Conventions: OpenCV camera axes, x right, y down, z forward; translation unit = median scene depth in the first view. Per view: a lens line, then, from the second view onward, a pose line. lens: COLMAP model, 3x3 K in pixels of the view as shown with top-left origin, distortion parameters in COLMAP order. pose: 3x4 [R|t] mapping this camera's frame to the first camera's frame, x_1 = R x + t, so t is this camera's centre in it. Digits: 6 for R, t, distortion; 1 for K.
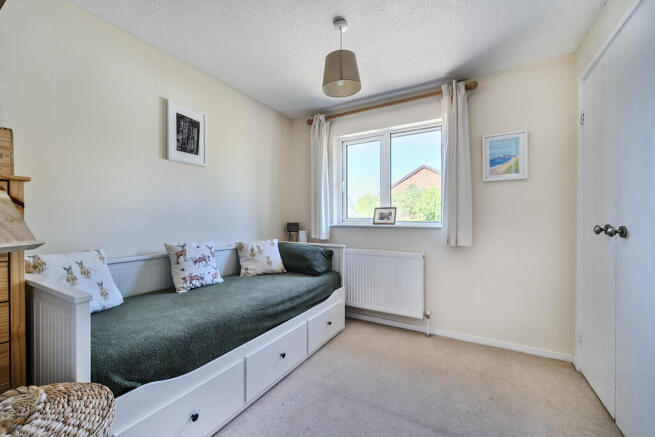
lens RADIAL K [[268.1, 0, 326.2], [0, 268.1, 220.9], [0, 0, 1]] dist [0.001195, 0.000064]
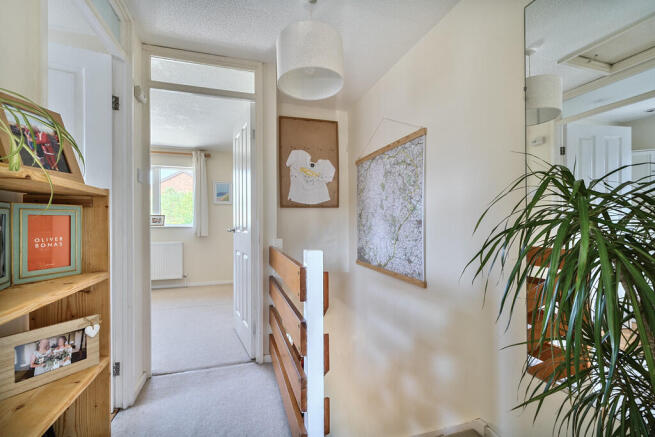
lens RADIAL K [[268.1, 0, 325.9], [0, 268.1, 219.8], [0, 0, 1]] dist [0.001195, 0.000064]
pose [[0.669800, -0.005069, 0.742525, -0.347418], [0.007235, 0.999974, 0.000301, -0.019816], [-0.742507, 0.005171, 0.669819, -0.974256]]
